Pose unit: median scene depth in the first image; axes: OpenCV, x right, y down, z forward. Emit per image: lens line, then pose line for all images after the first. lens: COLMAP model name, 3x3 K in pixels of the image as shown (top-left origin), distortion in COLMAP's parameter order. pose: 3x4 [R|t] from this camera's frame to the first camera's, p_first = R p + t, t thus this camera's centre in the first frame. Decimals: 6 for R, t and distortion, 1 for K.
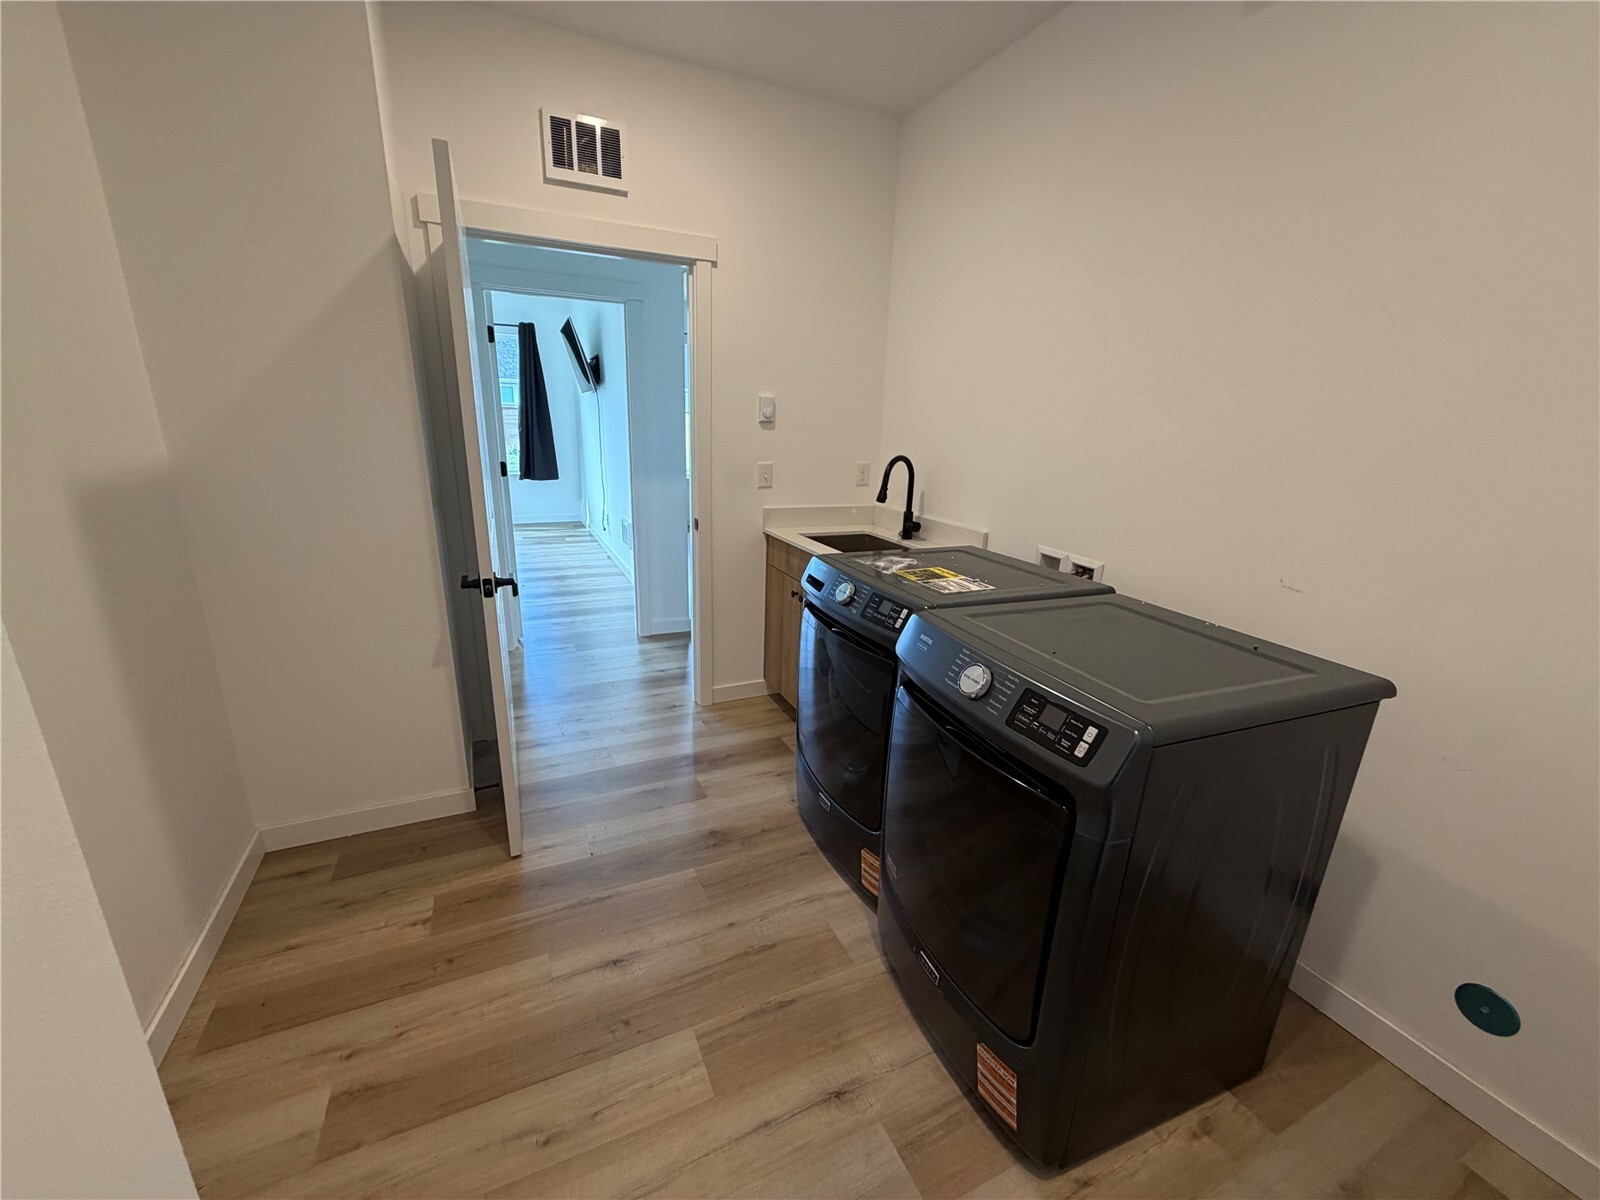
lens RADIAL K [[638.4, 0, 799.4], [0, 638.4, 601.4], [0, 0, 1]] dist [-0.002188, -0.000330]
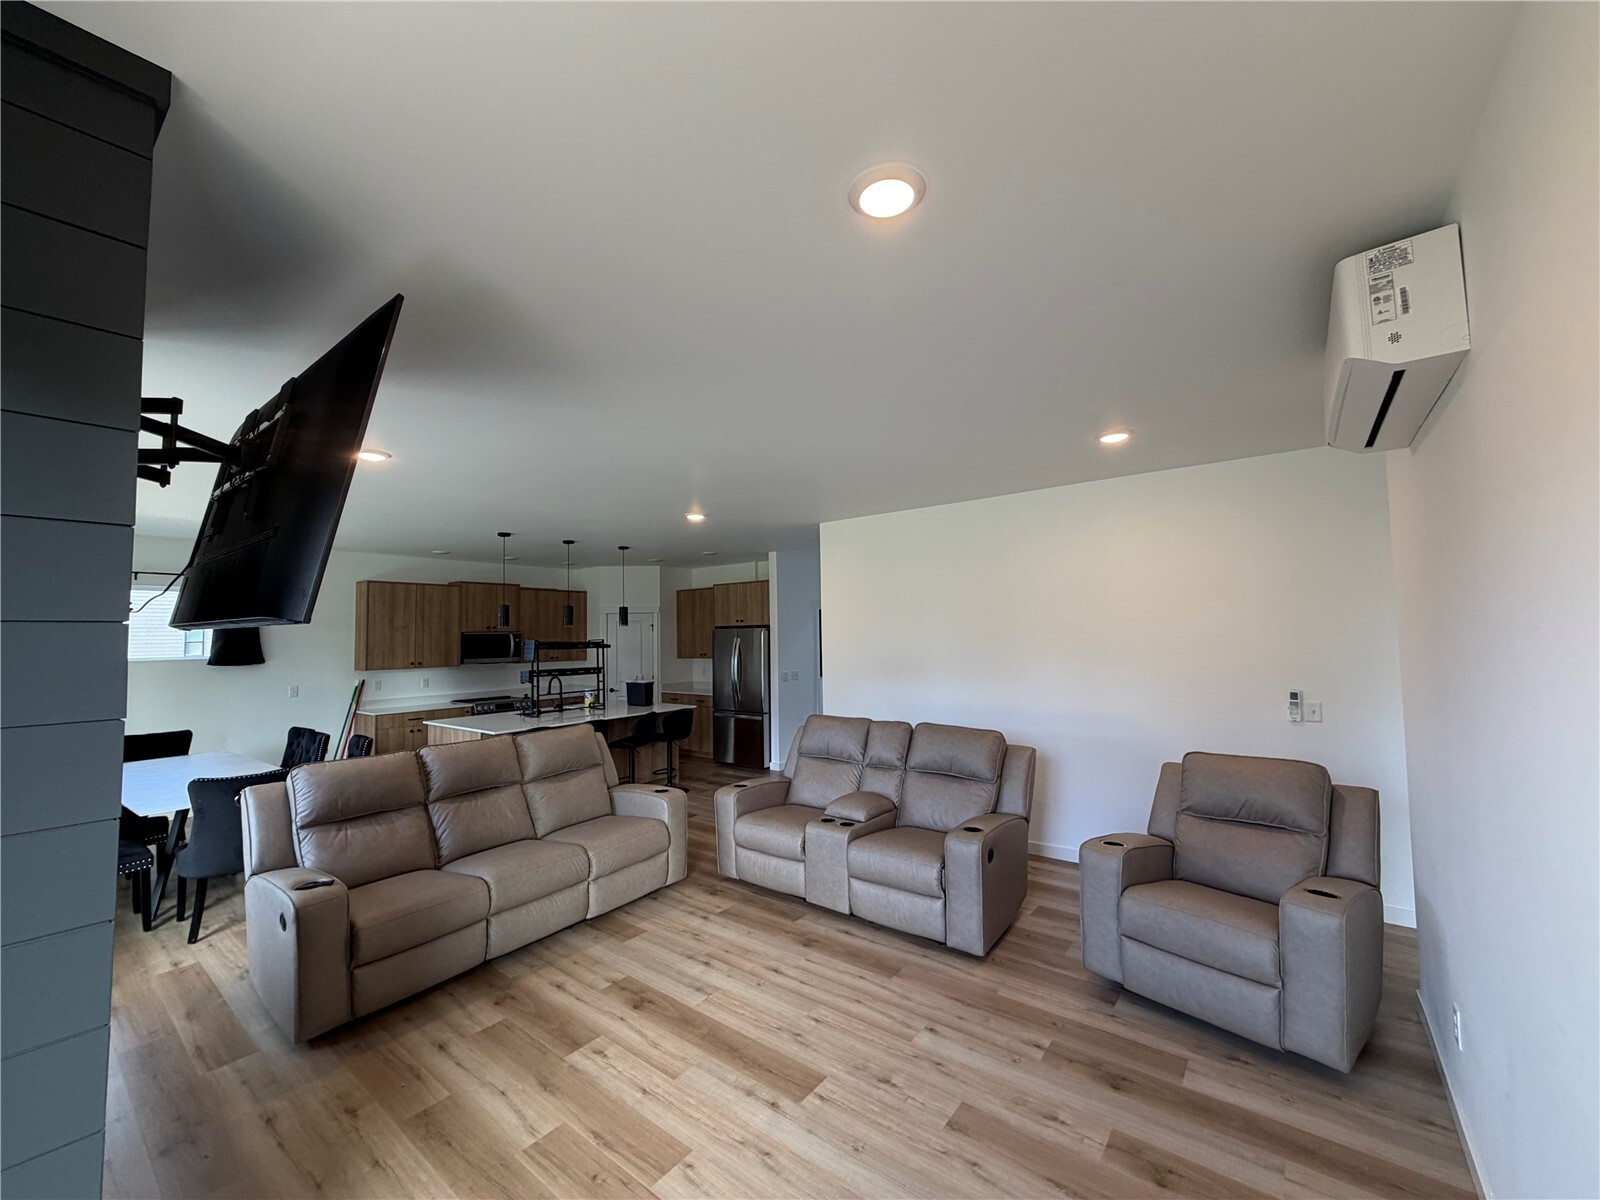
lens RADIAL K [[638.4, 0, 799.8], [0, 638.4, 600.6], [0, 0, 1]] dist [-0.002188, -0.000330]
pose [[-0.457190, 0.016109, 0.889223, -1.691559], [0.250628, 0.961648, 0.111438, -0.526104], [-0.853324, 0.273813, -0.443694, 1.180443]]
